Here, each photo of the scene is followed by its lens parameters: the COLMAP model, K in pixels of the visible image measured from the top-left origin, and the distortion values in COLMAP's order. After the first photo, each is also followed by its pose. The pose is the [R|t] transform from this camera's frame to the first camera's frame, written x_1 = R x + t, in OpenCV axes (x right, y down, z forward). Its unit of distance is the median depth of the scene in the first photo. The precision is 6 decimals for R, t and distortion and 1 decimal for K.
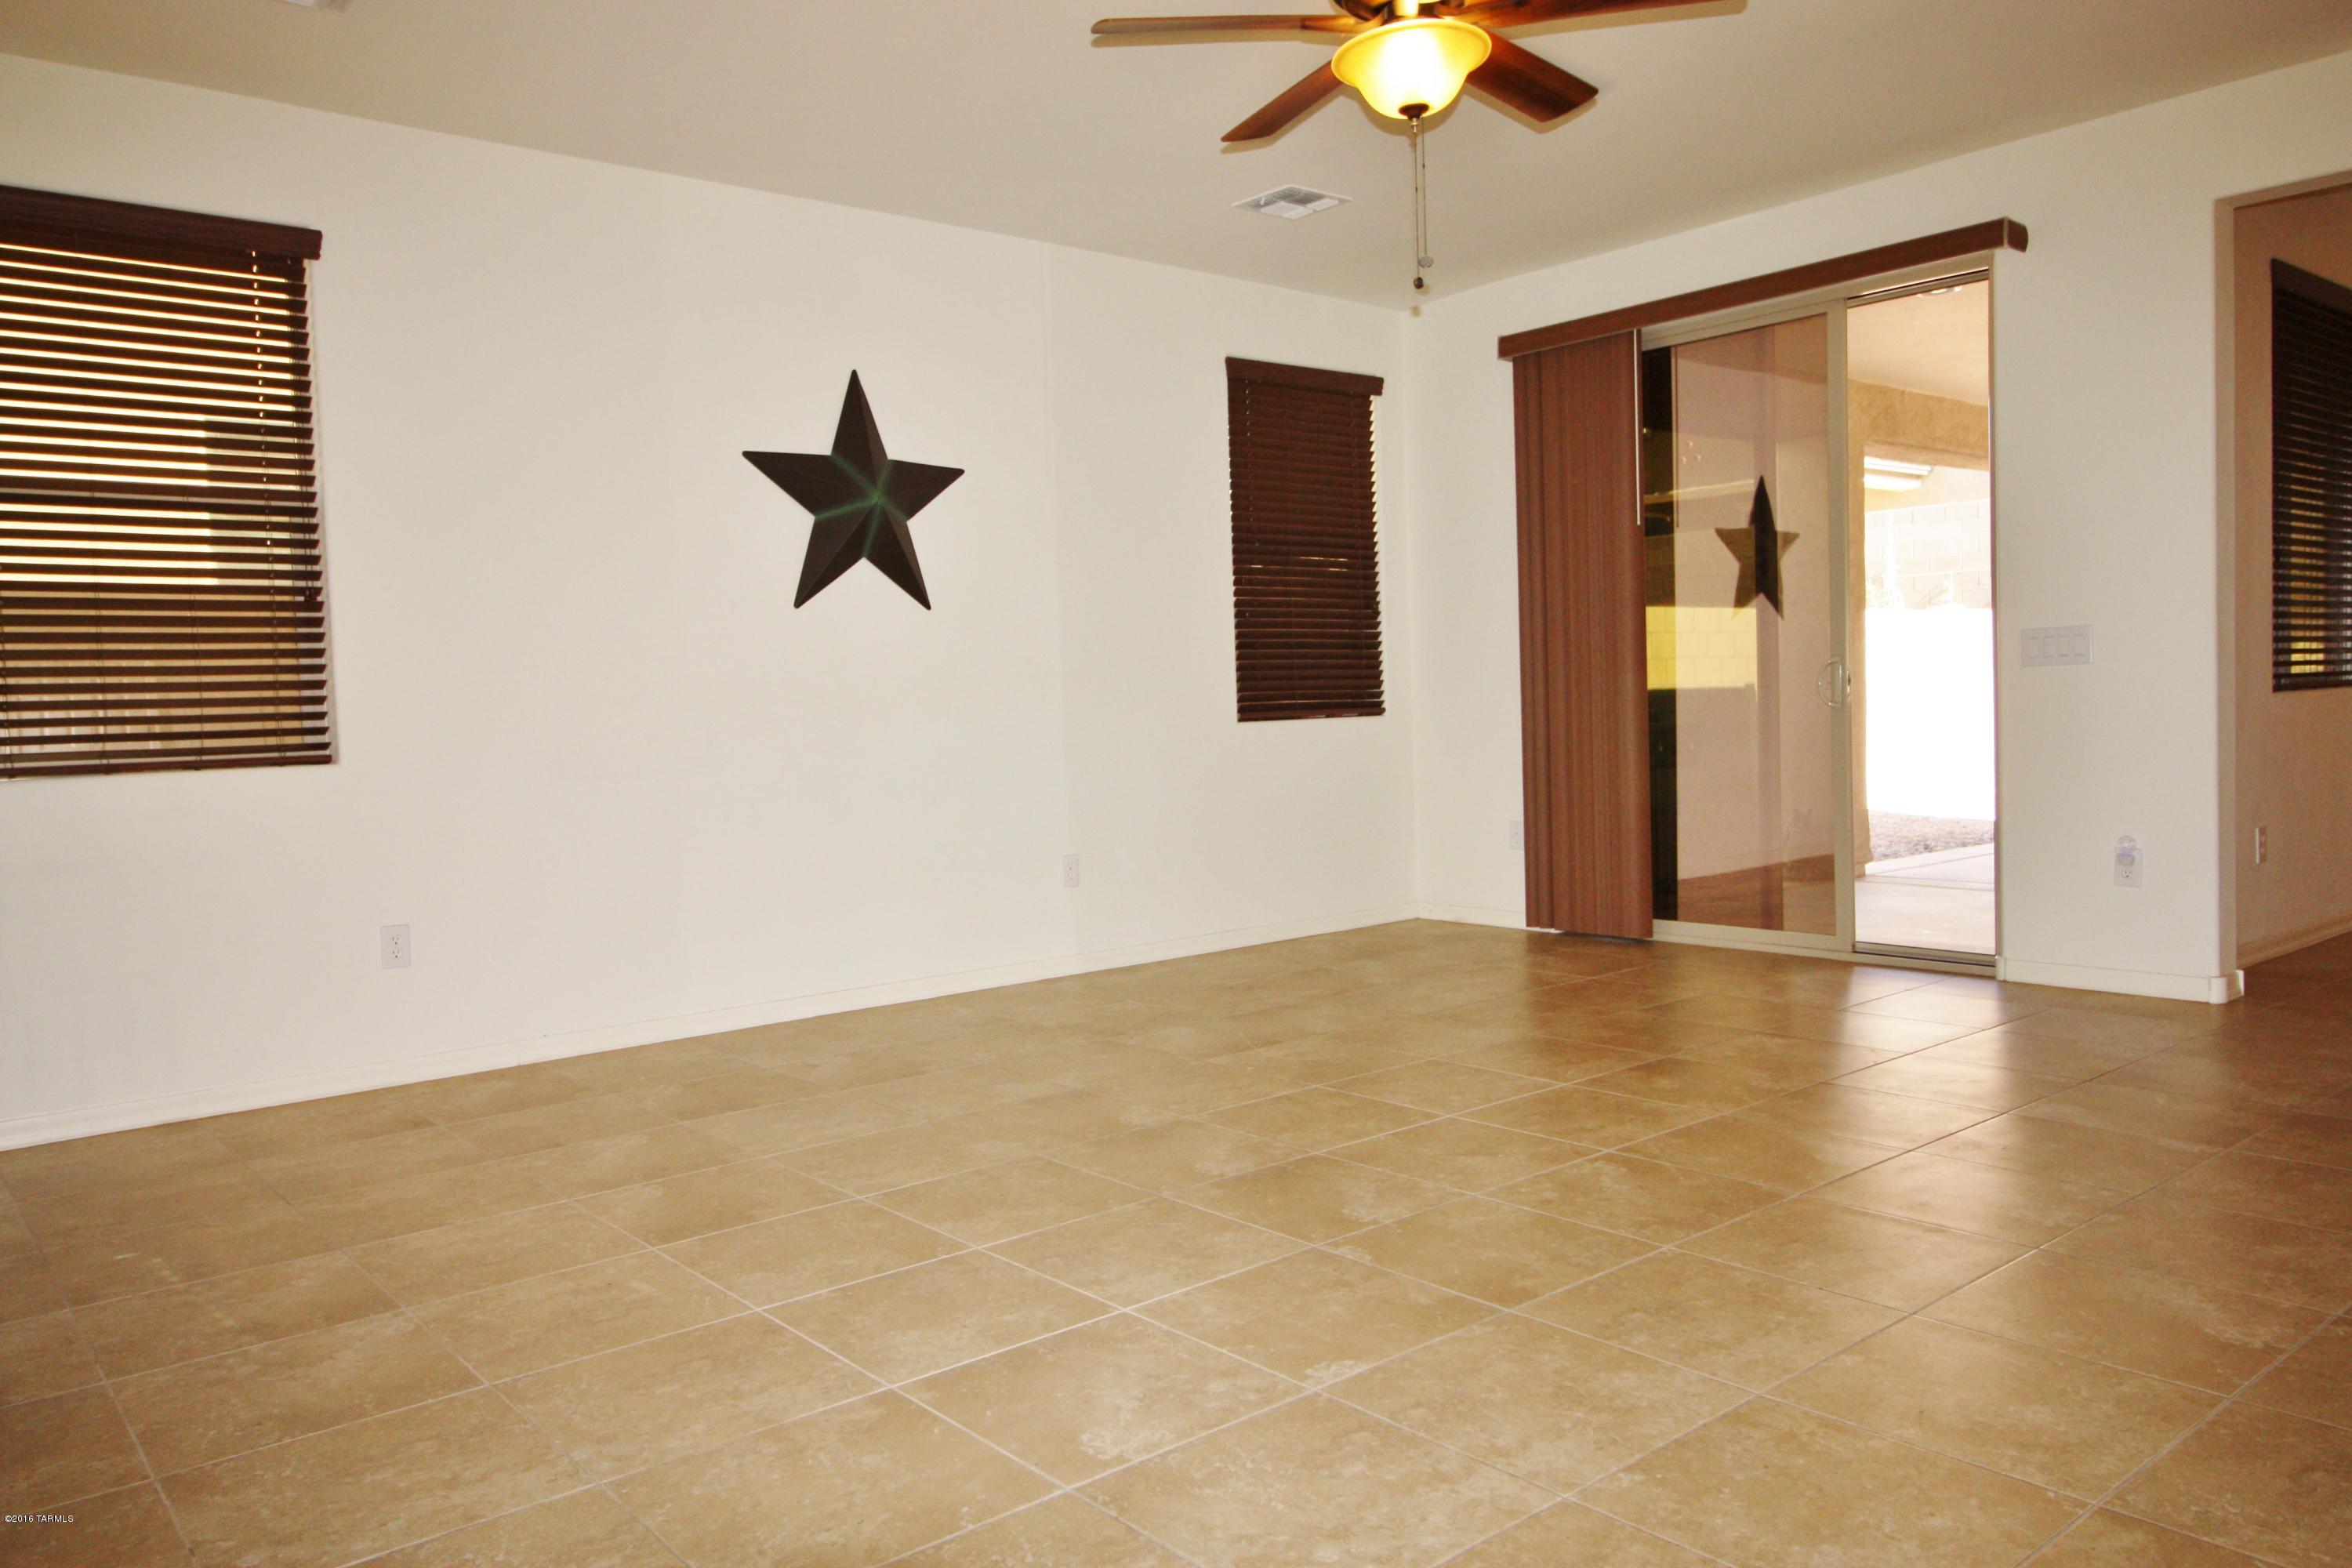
lens RADIAL K [[1651.5, 0, 1171.0], [0, 1651.5, 759.1], [0, 0, 1]] dist [0.007387, 0.001721]
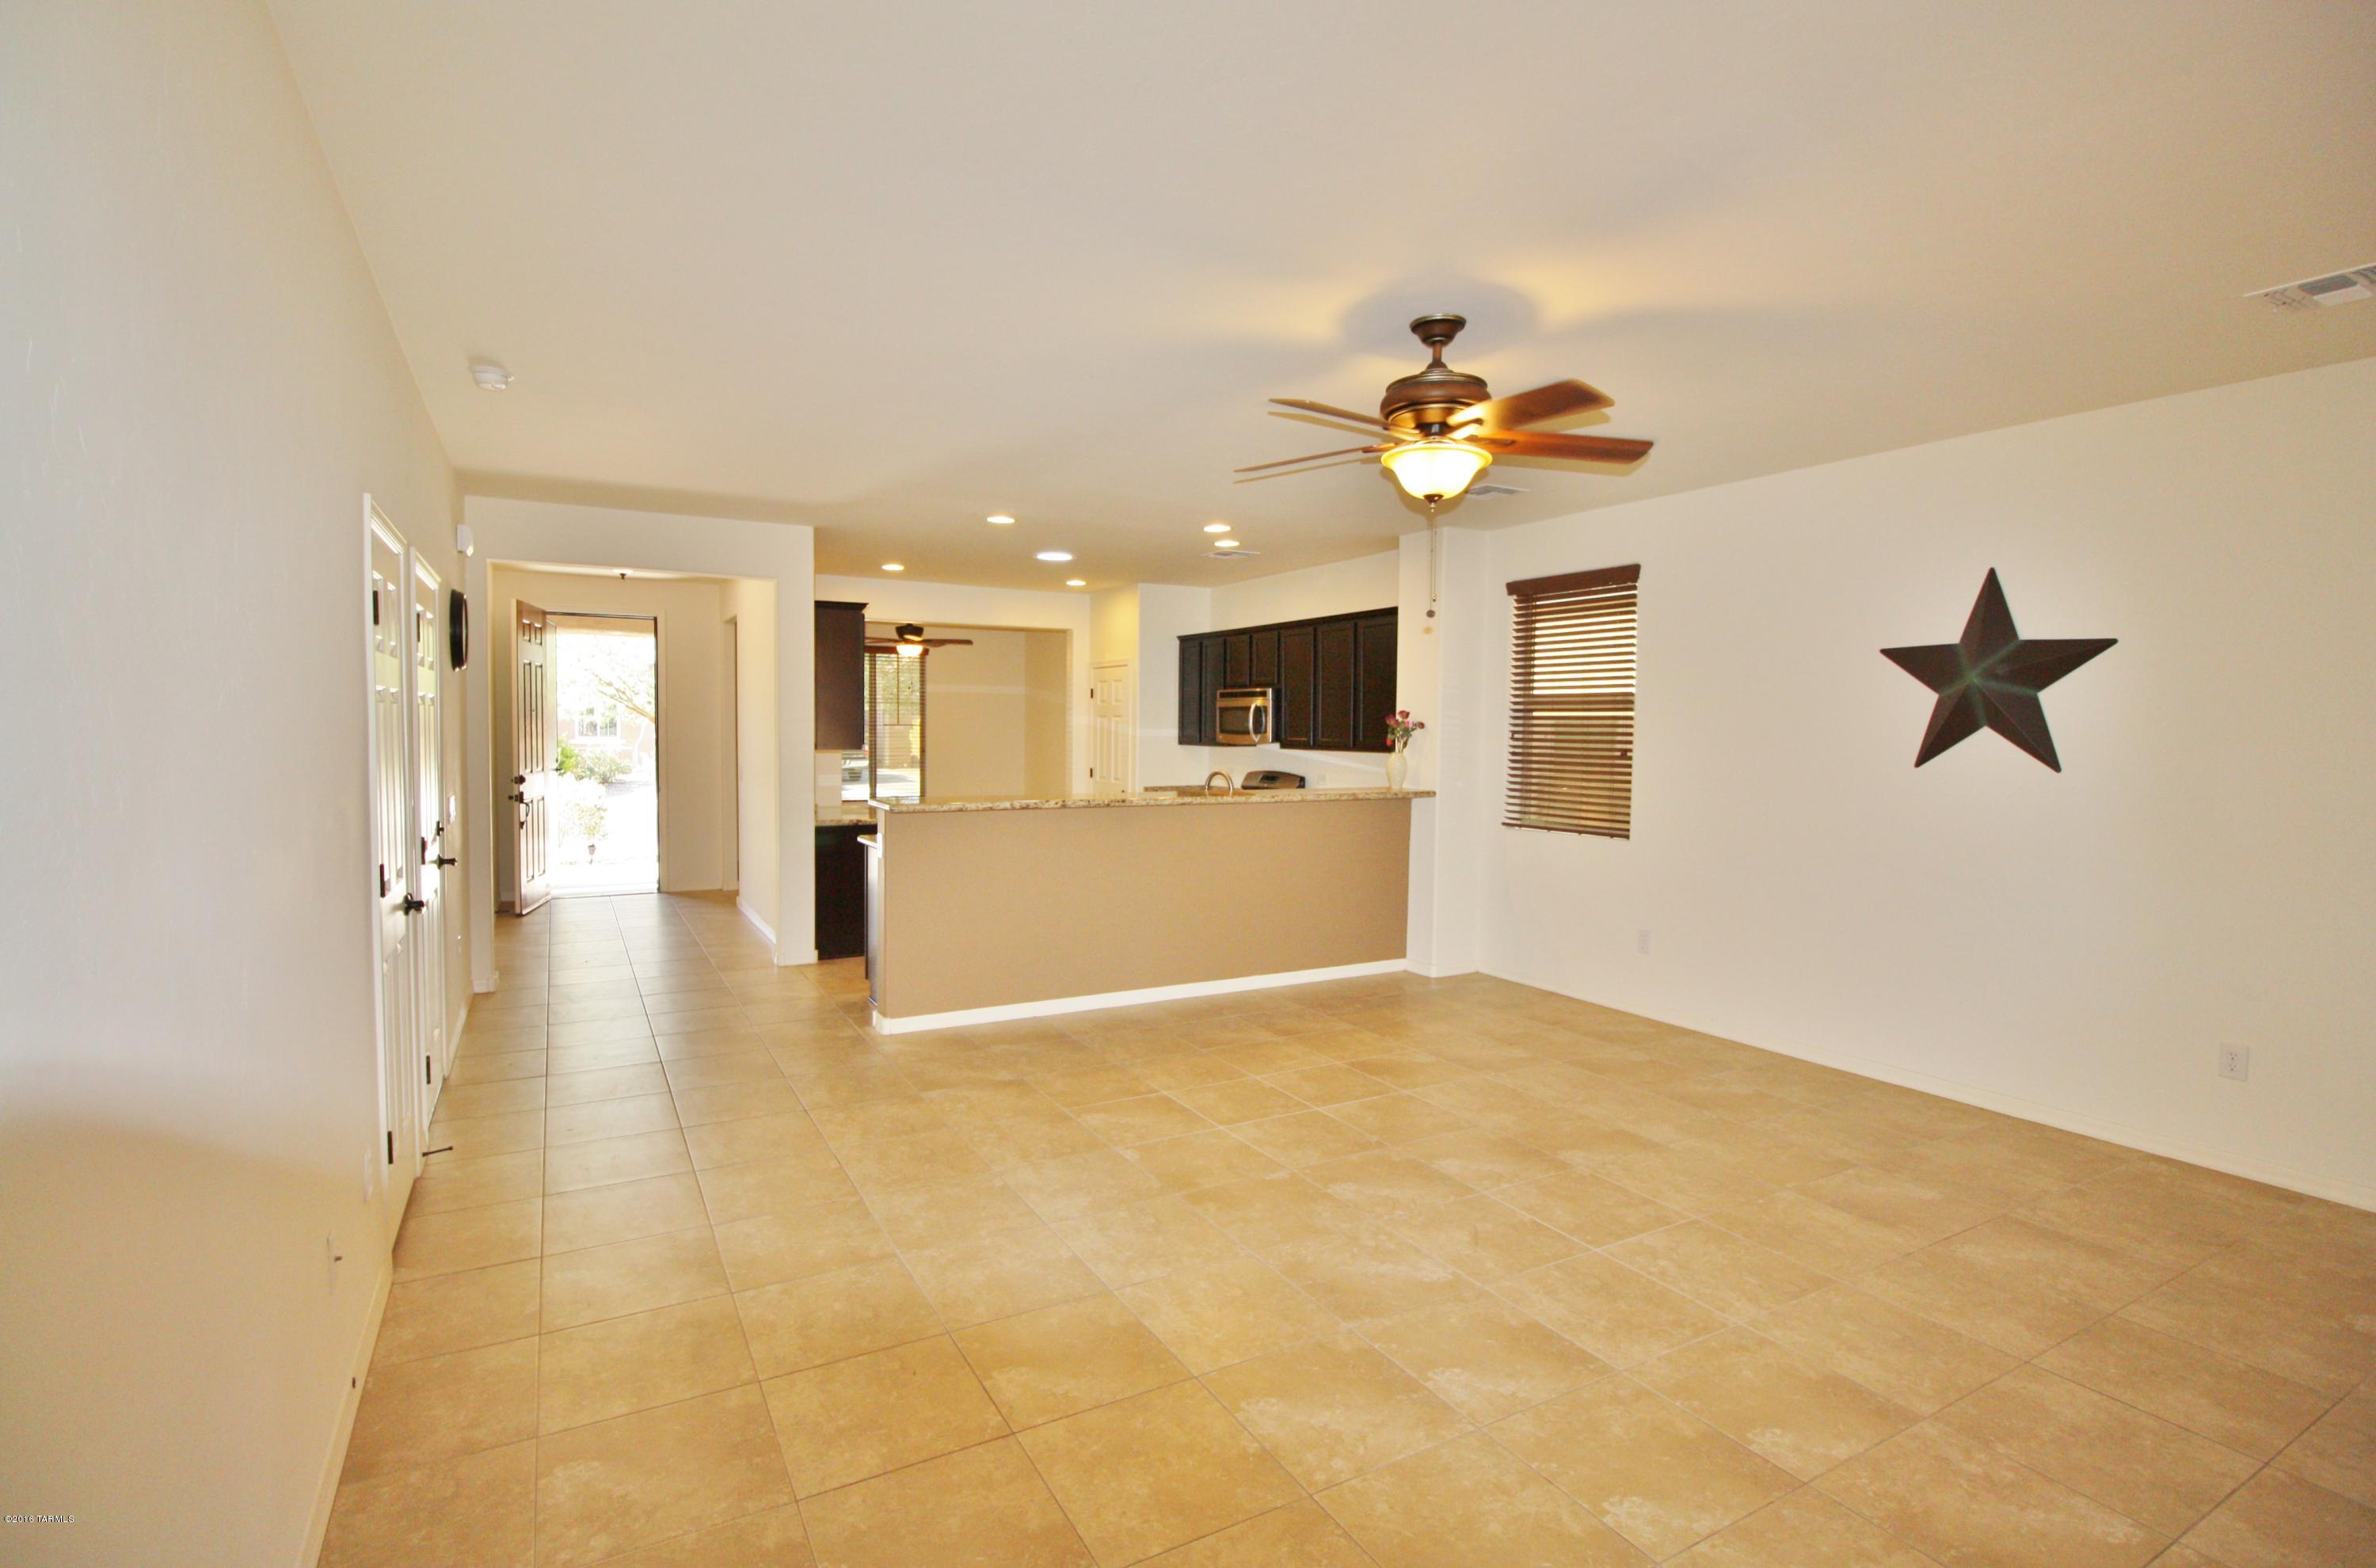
lens RADIAL K [[1130.2, 0, 1188.0], [0, 1130.2, 784.0], [0, 0, 1]] dist [-0.001141, -0.000111]
pose [[-0.169352, 0.086537, -0.981749, 1.059380], [-0.041934, 0.994603, 0.094904, -0.201464], [0.984663, 0.057240, -0.164810, 0.864584]]
